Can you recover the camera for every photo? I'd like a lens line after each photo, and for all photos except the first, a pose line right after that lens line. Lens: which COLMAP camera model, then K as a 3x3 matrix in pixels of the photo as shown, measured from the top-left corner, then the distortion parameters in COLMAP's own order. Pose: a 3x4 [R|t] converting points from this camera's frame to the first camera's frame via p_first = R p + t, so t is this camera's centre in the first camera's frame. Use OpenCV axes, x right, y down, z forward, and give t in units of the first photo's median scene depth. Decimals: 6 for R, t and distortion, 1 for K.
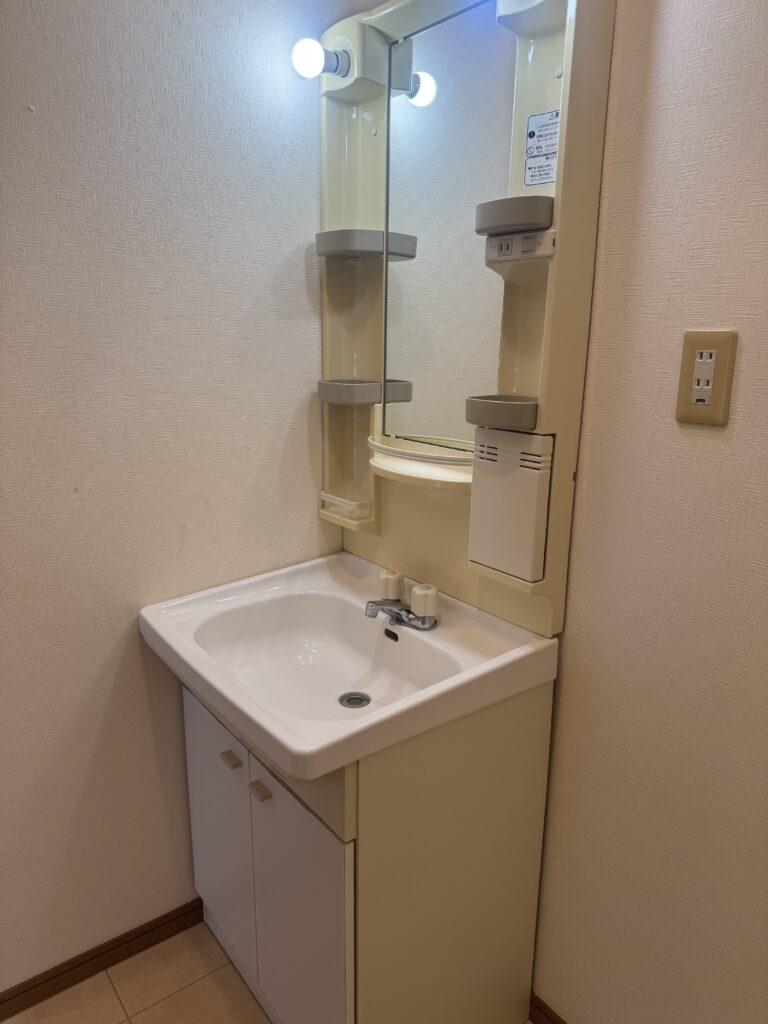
lens RADIAL K [[736.3, 0, 384.0], [0, 736.3, 512.0], [0, 0, 1]] dist [0.029596, -0.000058]
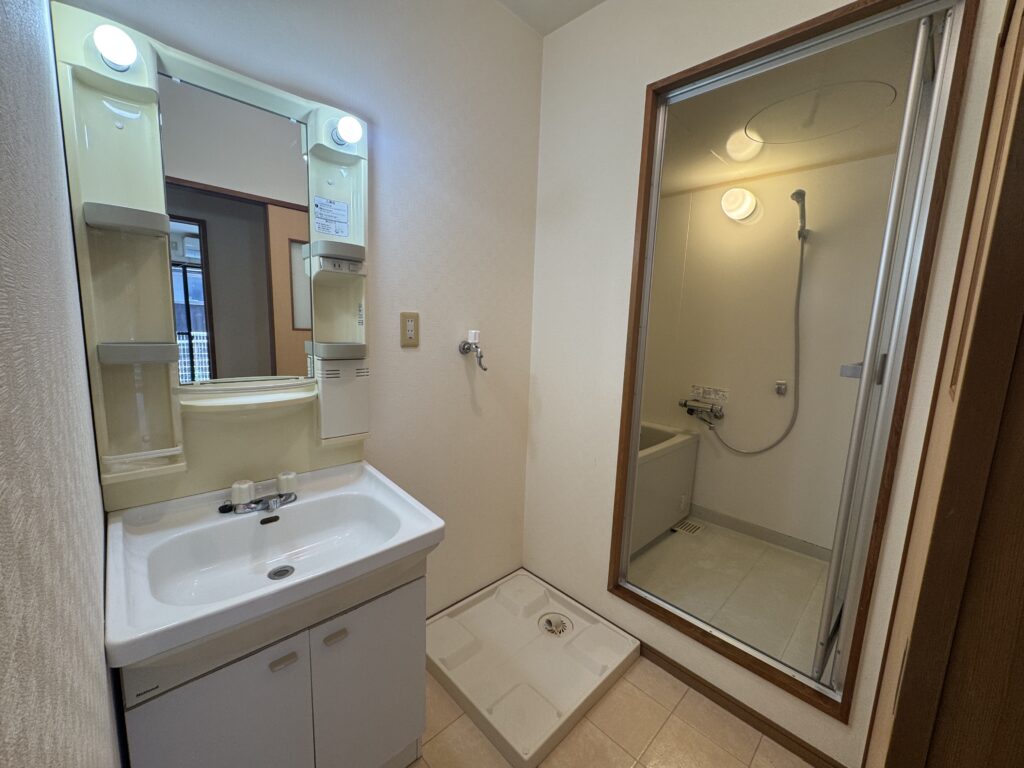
lens RADIAL K [[408.2, 0, 508.8], [0, 408.2, 383.7], [0, 0, 1]] dist [0.000426, 0.000296]
pose [[-0.102141, -0.154351, 0.982722, -1.040183], [0.205558, 0.963293, 0.172664, -0.164164], [-0.973300, 0.219642, -0.066664, 0.752682]]
